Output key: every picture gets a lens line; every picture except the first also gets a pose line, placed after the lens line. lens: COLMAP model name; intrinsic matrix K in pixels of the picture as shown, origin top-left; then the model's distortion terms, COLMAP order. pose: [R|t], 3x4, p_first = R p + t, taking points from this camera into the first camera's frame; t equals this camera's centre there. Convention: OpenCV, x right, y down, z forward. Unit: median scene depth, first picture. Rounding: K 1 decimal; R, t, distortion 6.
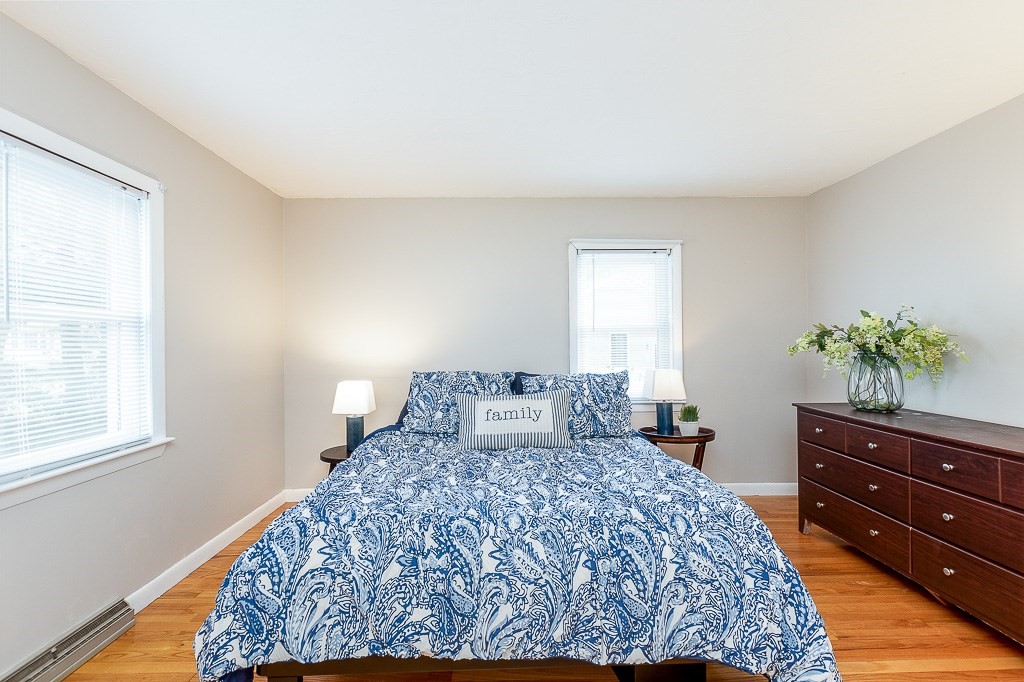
lens RADIAL K [[440.1, 0, 511.3], [0, 440.1, 341.6], [0, 0, 1]] dist [0.002656, -0.002761]
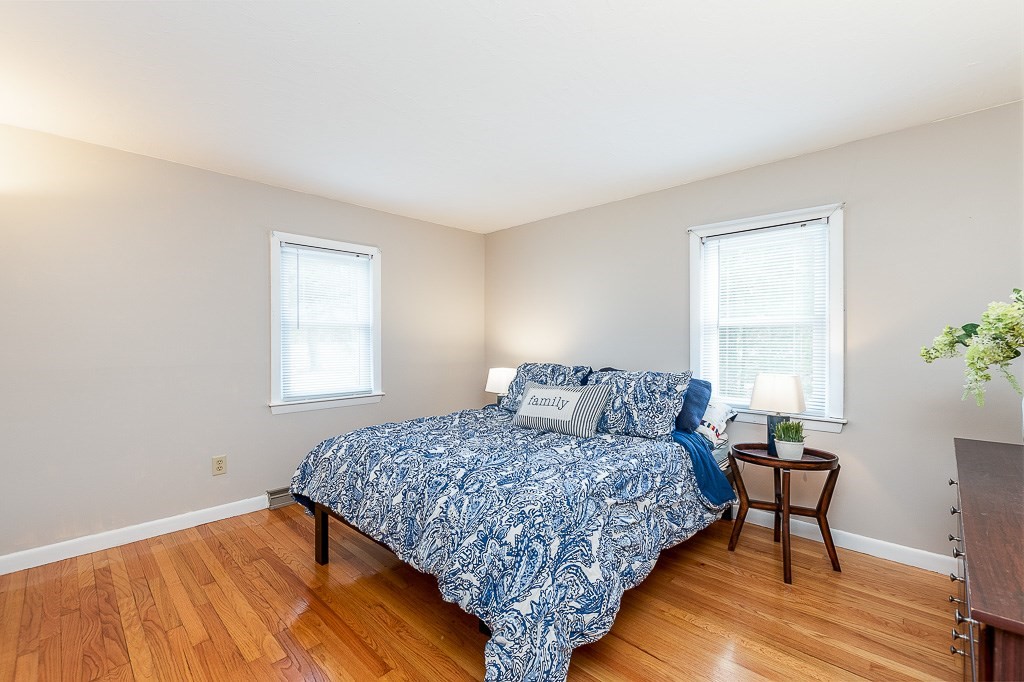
lens RADIAL K [[440.1, 0, 511.0], [0, 440.1, 340.6], [0, 0, 1]] dist [0.002656, -0.002761]
pose [[0.703087, 0.007610, -0.711063, 0.677130], [-0.002893, 0.999965, 0.007841, -0.003510], [0.711098, -0.003456, 0.703085, 0.106395]]
